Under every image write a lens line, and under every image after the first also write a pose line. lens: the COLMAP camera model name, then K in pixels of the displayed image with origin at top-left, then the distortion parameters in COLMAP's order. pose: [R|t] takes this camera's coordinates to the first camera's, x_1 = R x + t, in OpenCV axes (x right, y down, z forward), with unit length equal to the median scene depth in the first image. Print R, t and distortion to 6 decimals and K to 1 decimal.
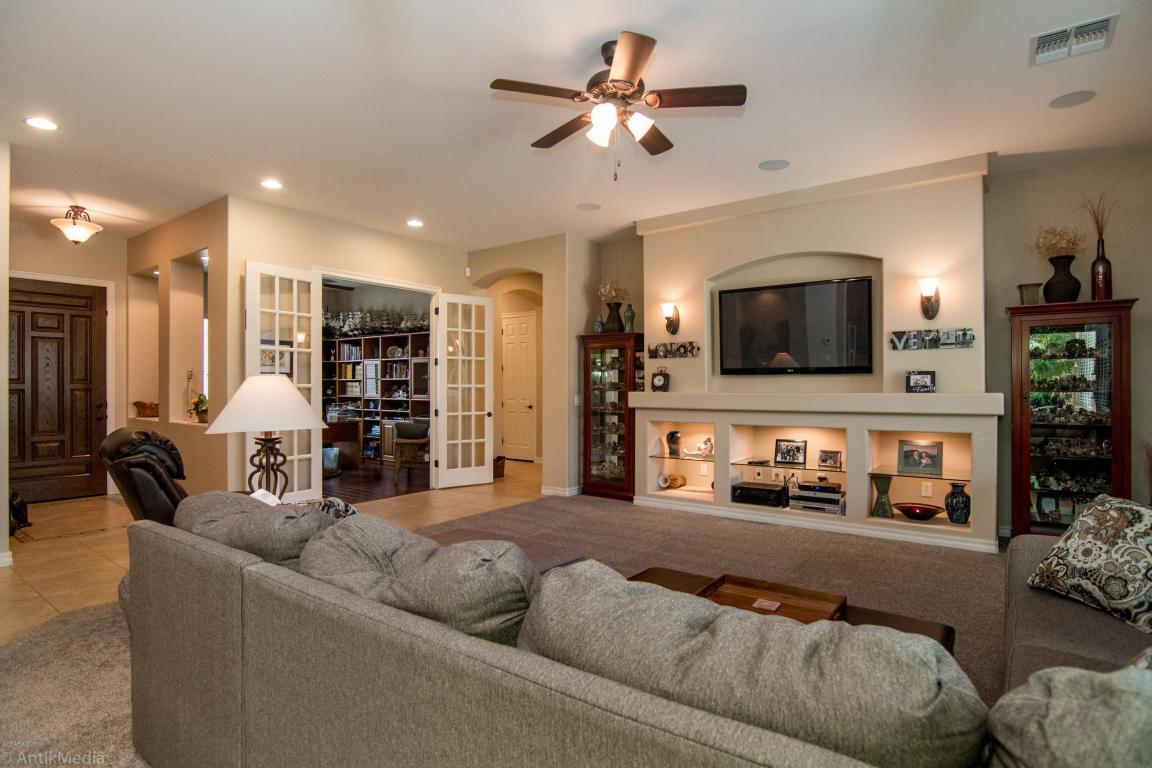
lens RADIAL K [[588.1, 0, 576.4], [0, 588.1, 385.6], [0, 0, 1]] dist [-0.004973, -0.003761]
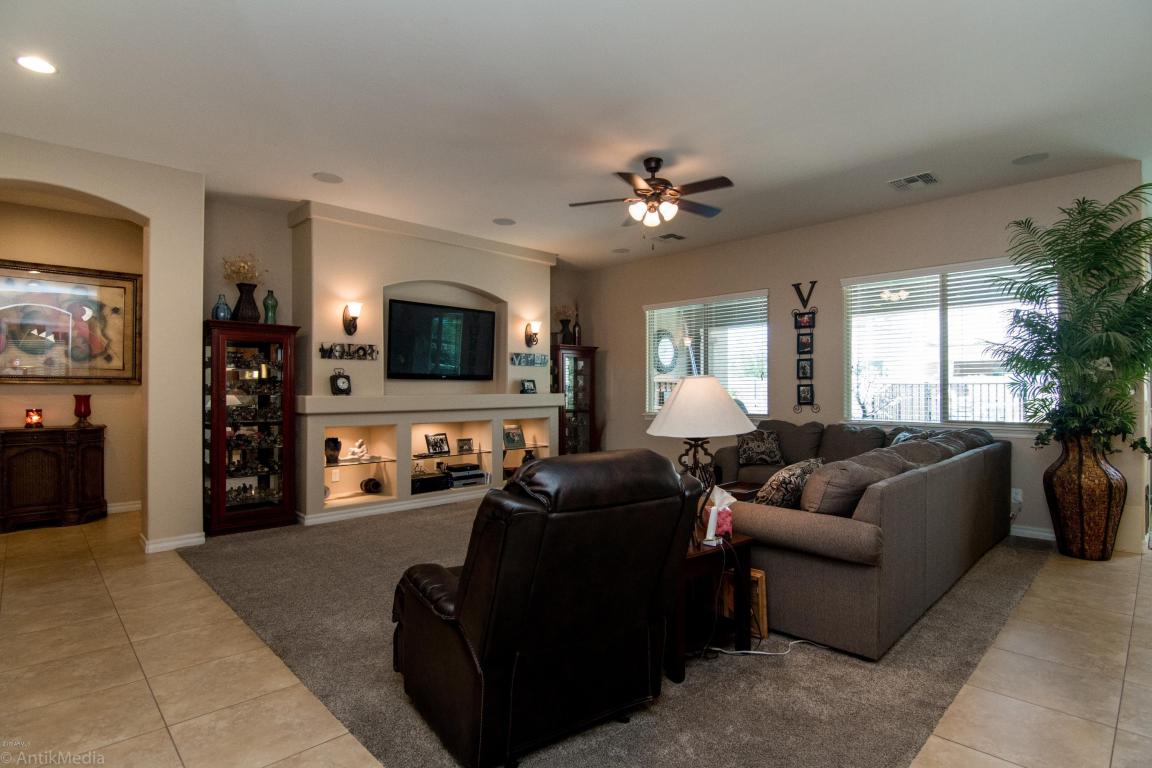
lens RADIAL K [[588.1, 0, 579.3], [0, 588.1, 383.8], [0, 0, 1]] dist [-0.004973, -0.003761]
pose [[0.156828, 0.013871, 0.987529, -0.778949], [0.001205, 0.999898, -0.014236, 0.006921], [-0.987625, 0.003423, 0.156795, 0.520729]]
